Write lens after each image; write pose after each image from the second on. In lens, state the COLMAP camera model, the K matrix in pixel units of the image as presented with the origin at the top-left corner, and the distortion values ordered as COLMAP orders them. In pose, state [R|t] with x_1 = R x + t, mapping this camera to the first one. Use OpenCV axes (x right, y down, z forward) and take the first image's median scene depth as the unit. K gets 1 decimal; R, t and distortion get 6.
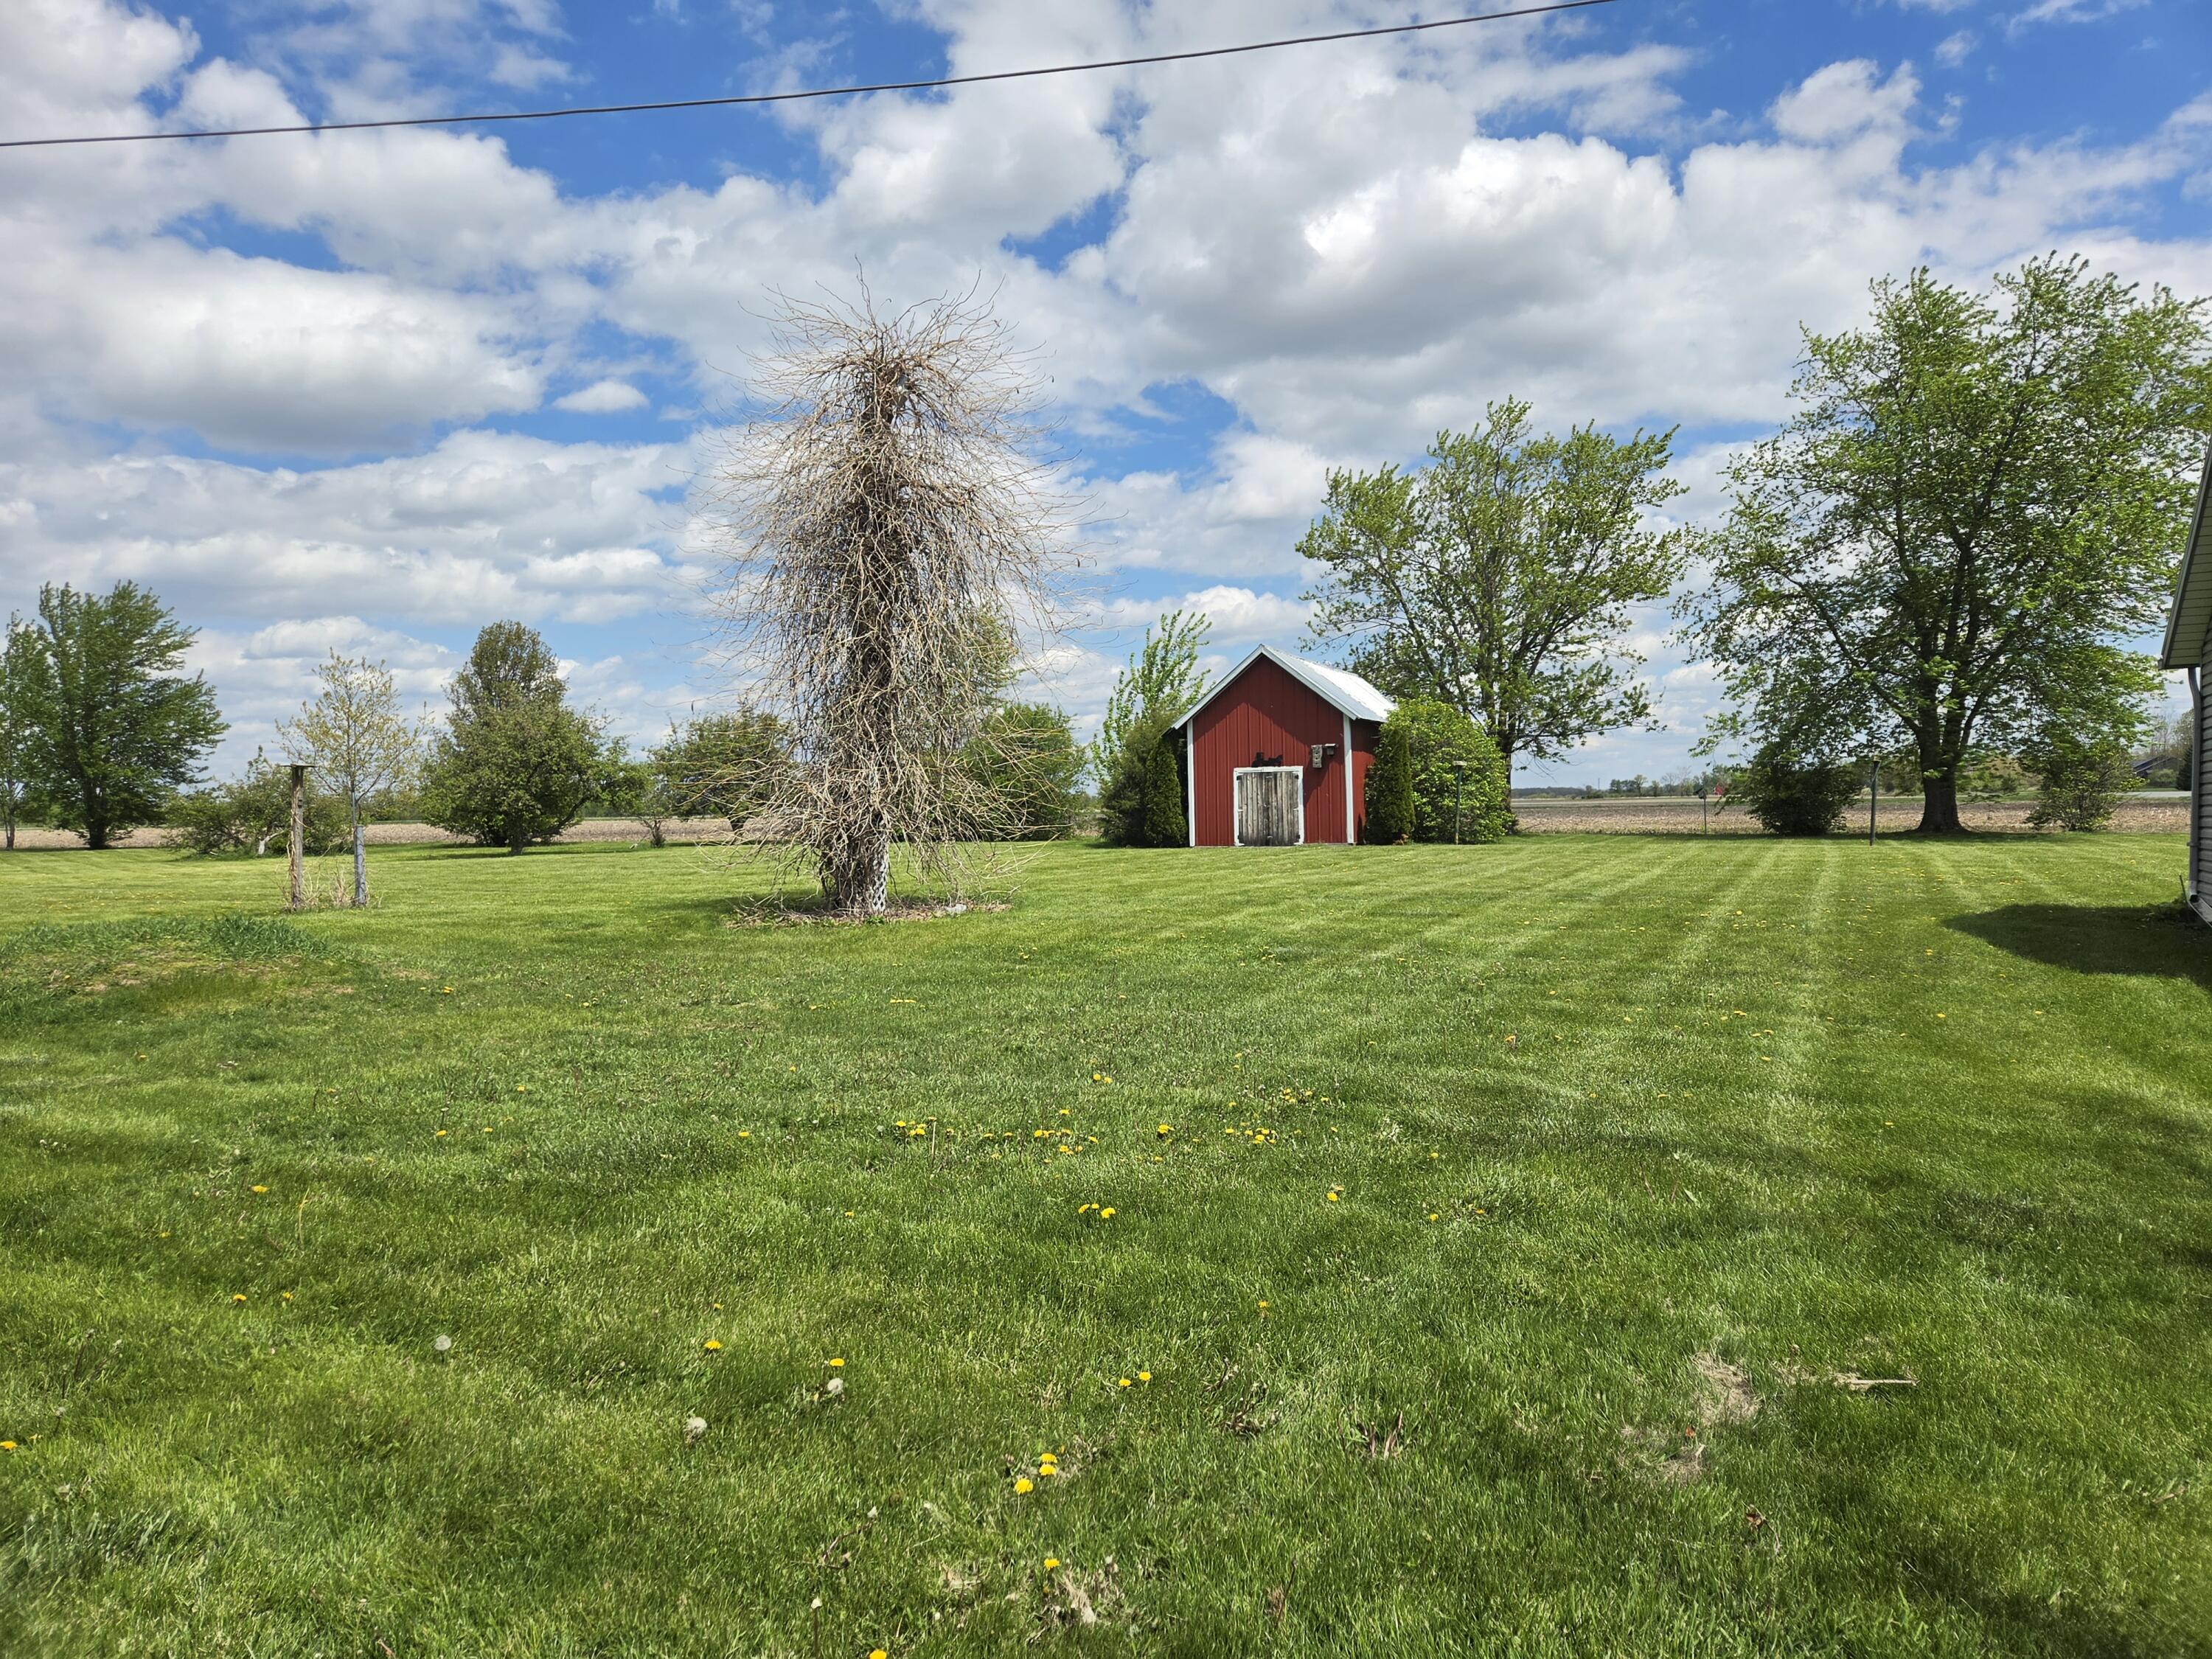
lens RADIAL K [[1476.4, 0, 1106.0], [0, 1476.4, 829.5], [0, 0, 1]] dist [0.075075, -0.058517]
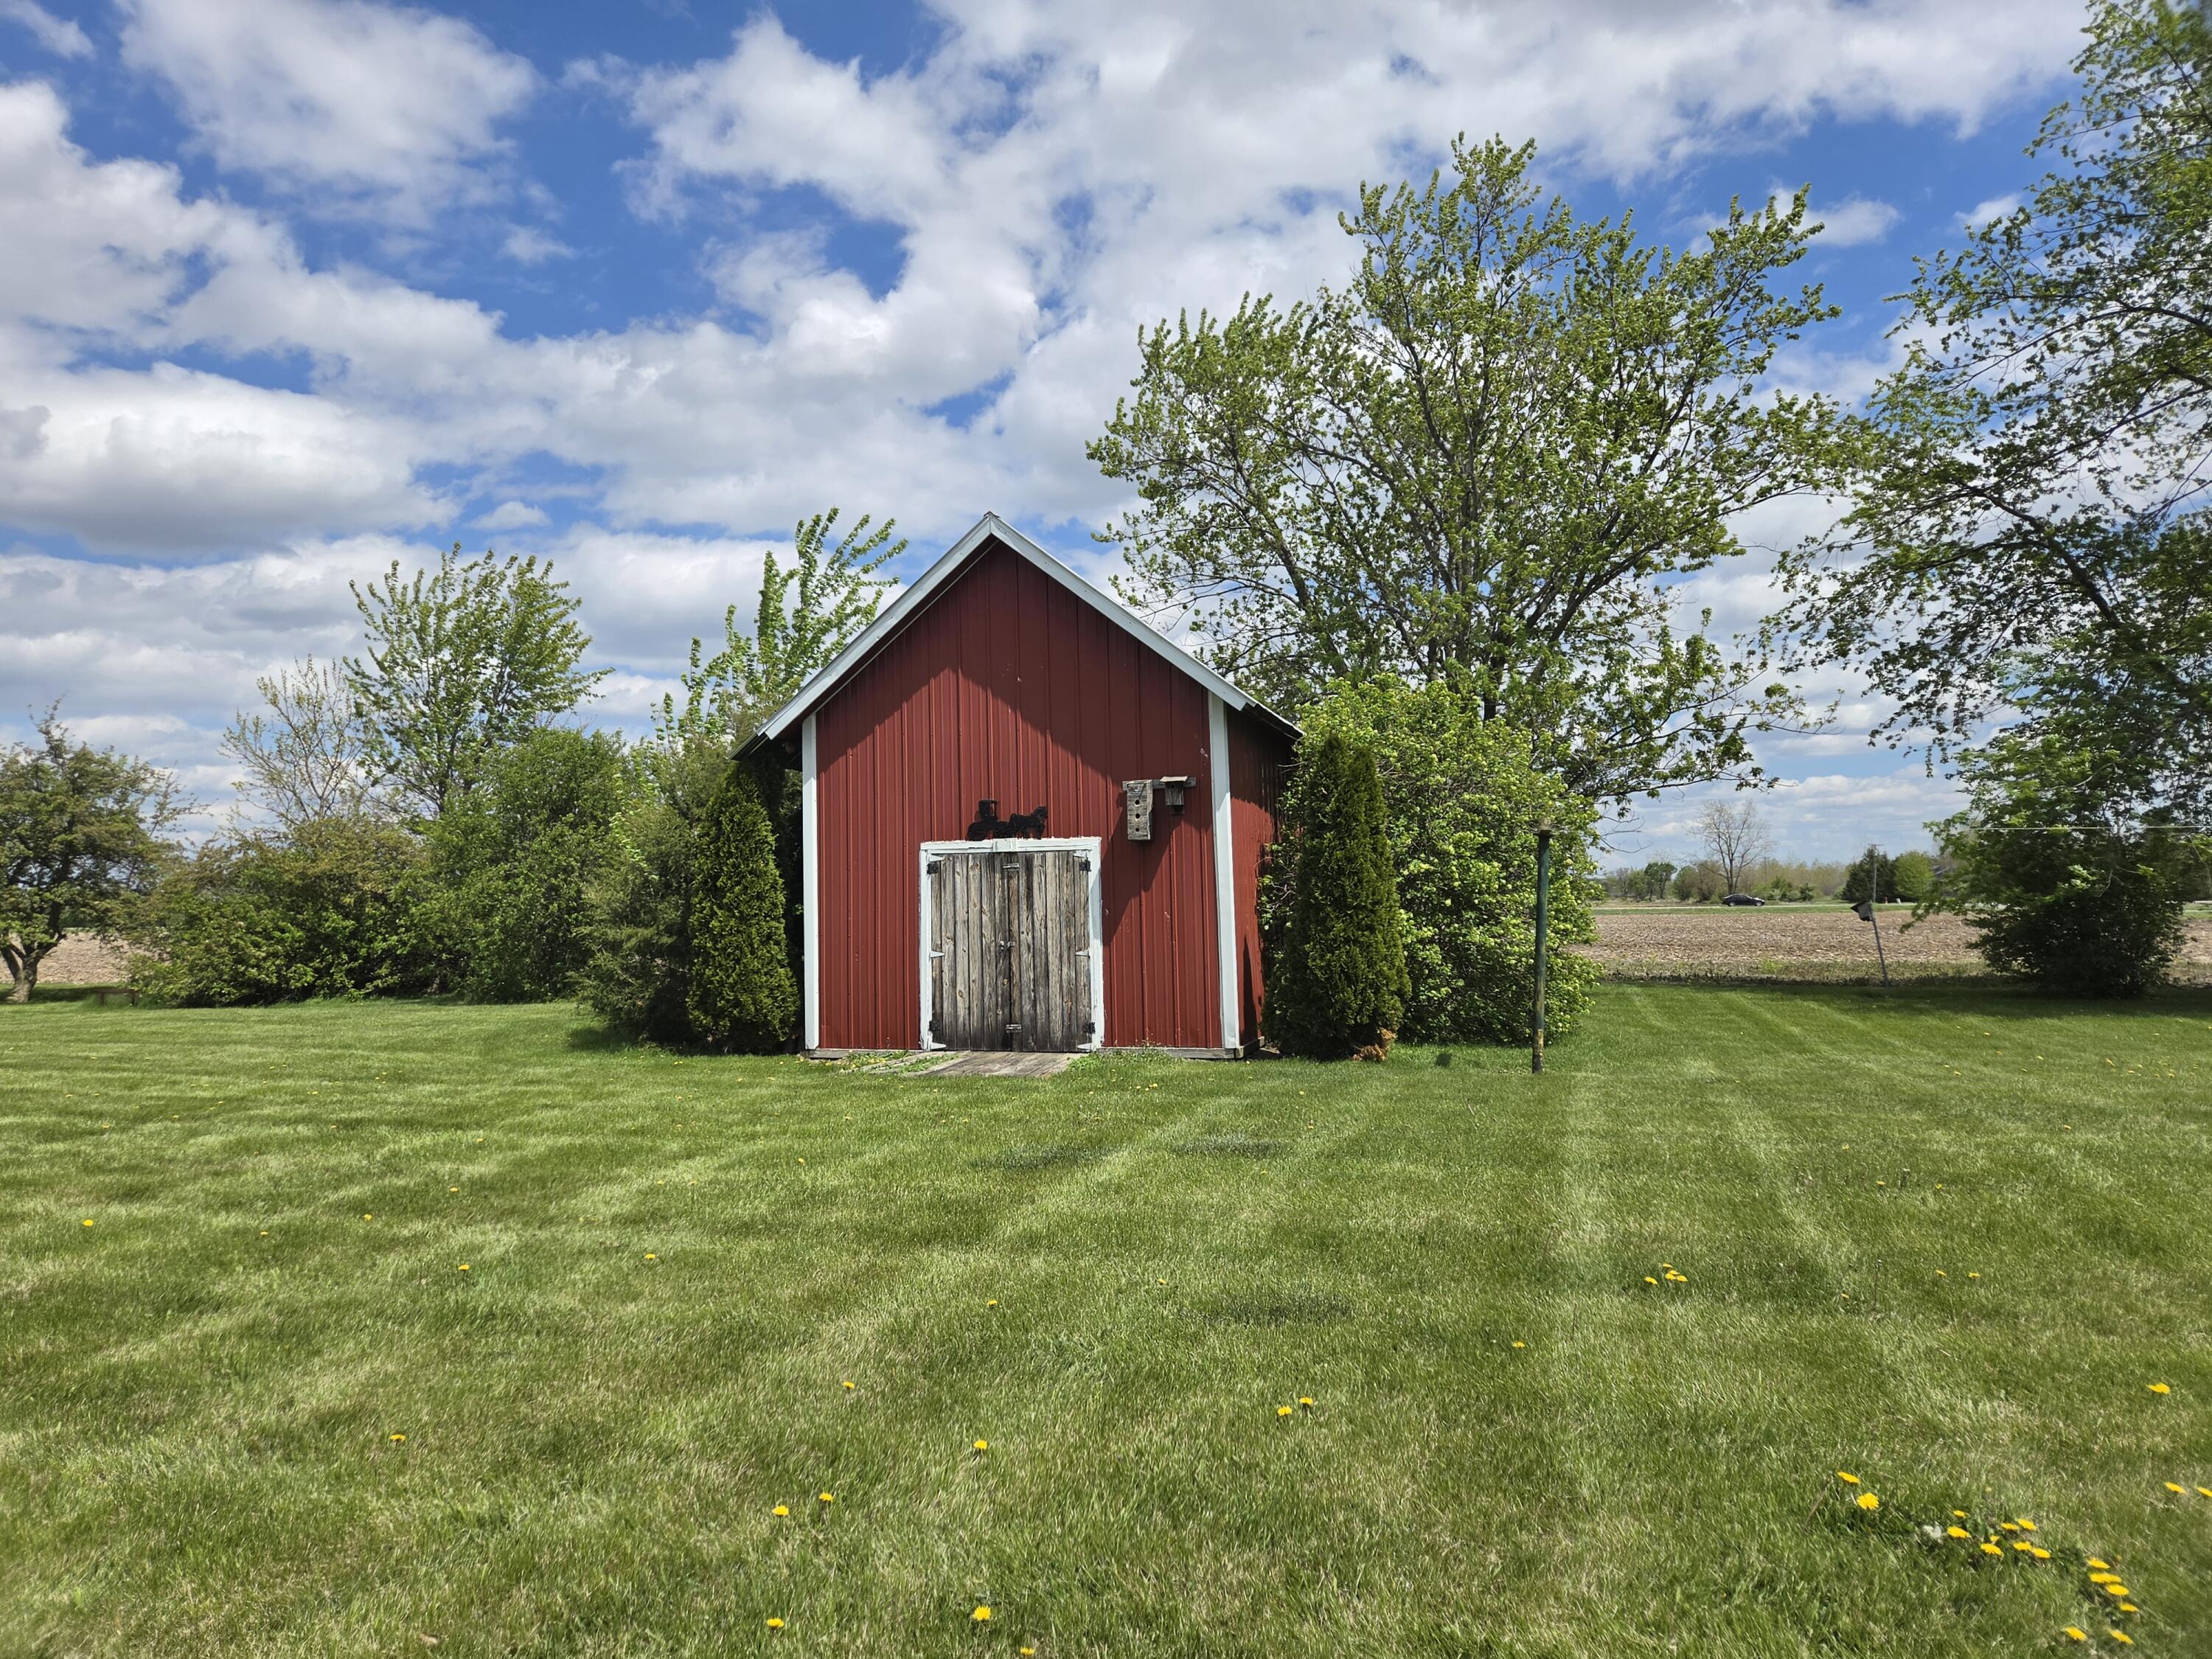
lens RADIAL K [[1476.4, 0, 1106.0], [0, 1476.4, 829.5], [0, 0, 1]] dist [0.075075, -0.058517]
pose [[0.990932, 0.007461, 0.134160, 0.083193], [0.002456, 0.997284, -0.073607, -0.016987], [-0.134345, 0.073269, 0.988222, 0.622853]]
